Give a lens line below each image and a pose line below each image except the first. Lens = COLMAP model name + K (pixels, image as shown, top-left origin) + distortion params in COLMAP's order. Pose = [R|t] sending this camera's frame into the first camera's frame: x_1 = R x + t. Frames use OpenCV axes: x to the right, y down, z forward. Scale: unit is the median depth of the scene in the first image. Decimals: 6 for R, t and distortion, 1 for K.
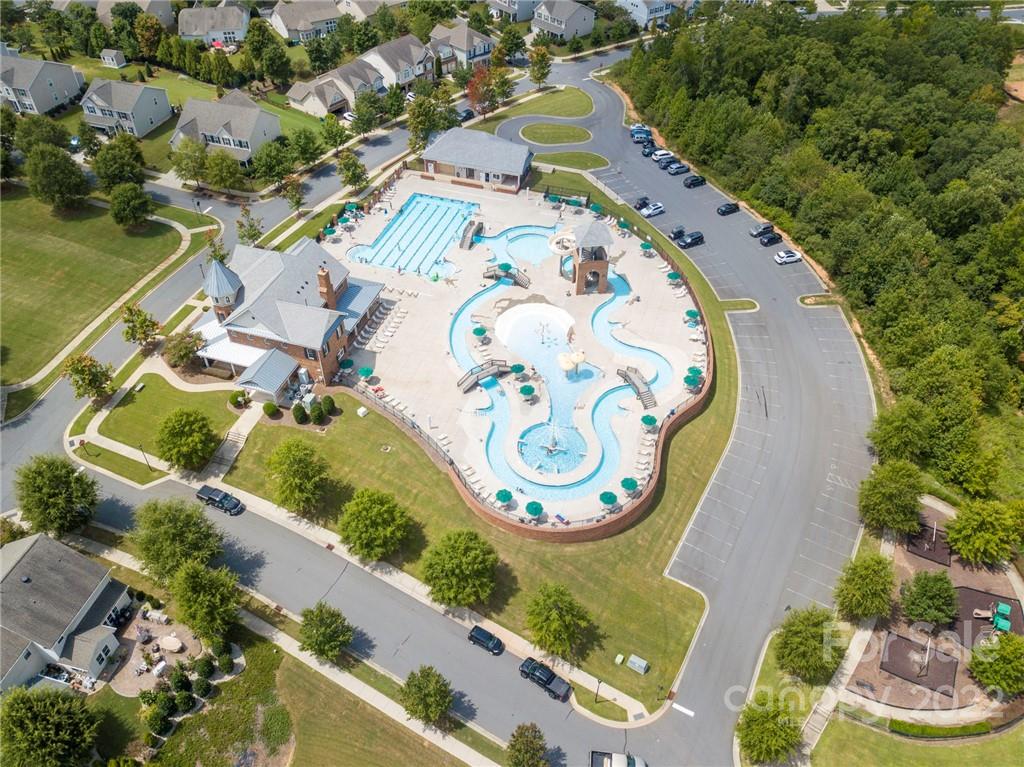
lens RADIAL K [[781.5, 0, 512.0], [0, 781.5, 383.5], [0, 0, 1]] dist [0.003223, 0.000721]
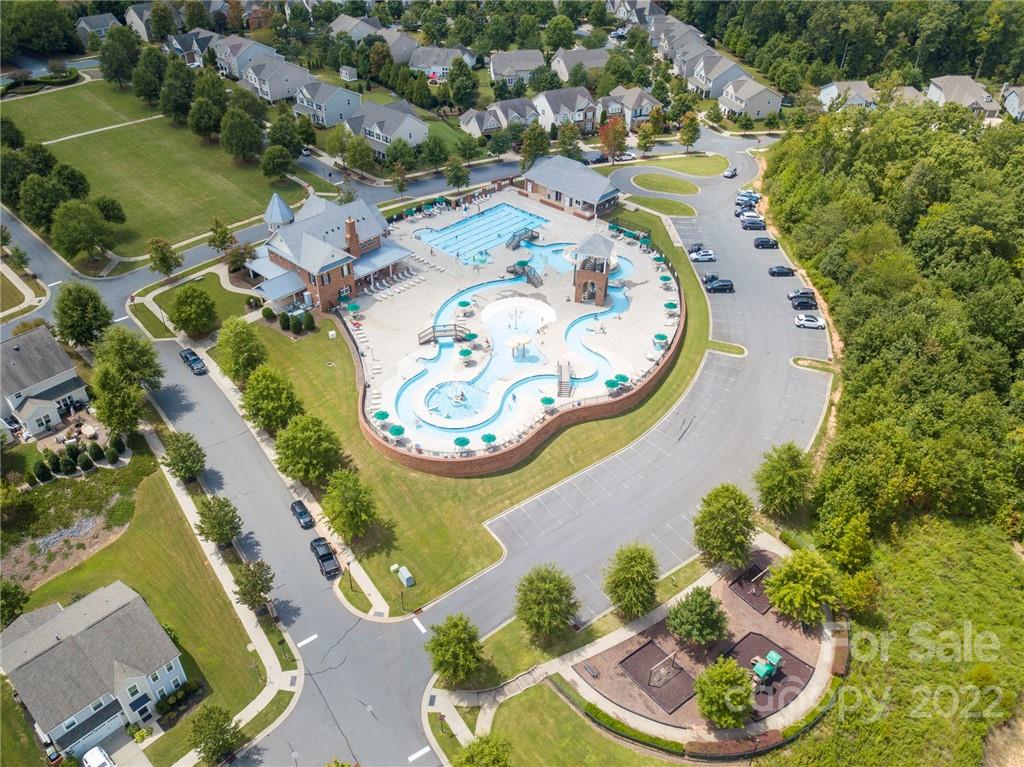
lens RADIAL K [[791.8, 0, 512.0], [0, 791.8, 383.5], [0, 0, 1]] dist [0.003251, 0.003723]
pose [[0.904495, 0.253589, -0.342901, 0.421571], [-0.294748, 0.952794, -0.072848, 0.100297], [0.308241, 0.166960, 0.936543, -0.013714]]
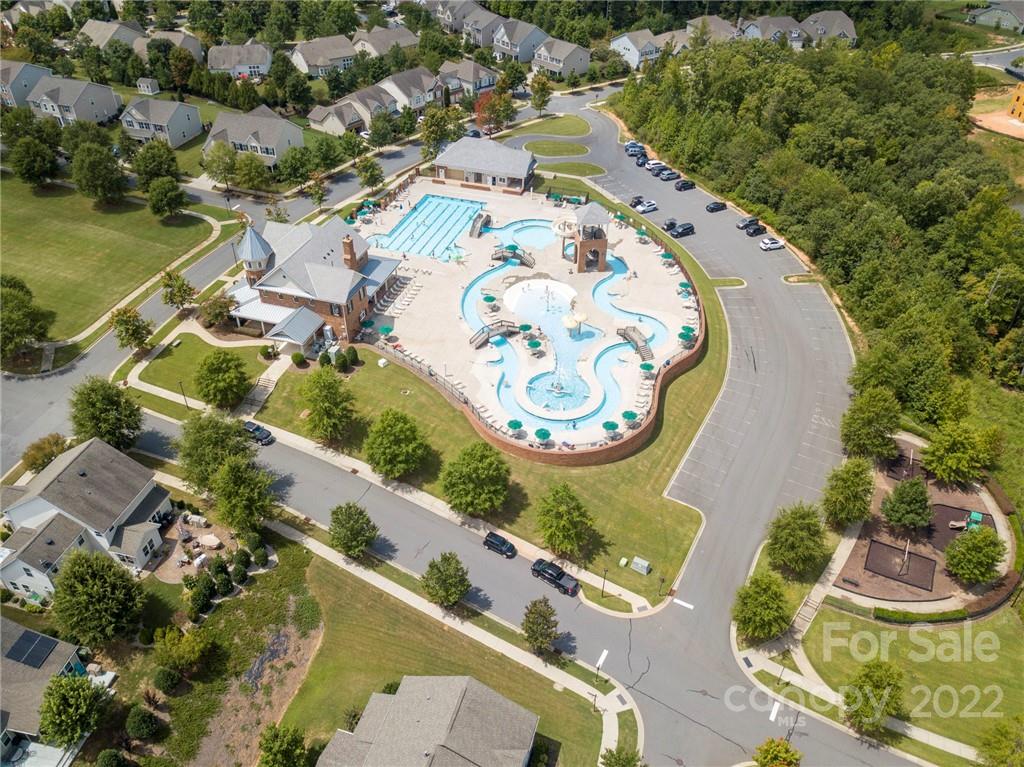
lens RADIAL K [[781.5, 0, 512.0], [0, 781.5, 383.5], [0, 0, 1]] dist [0.003223, 0.000721]
pose [[0.999988, -0.000947, 0.004709, -0.015100], [0.001376, 0.995774, -0.091823, 0.145899], [-0.004602, 0.091828, 0.995764, -0.068988]]
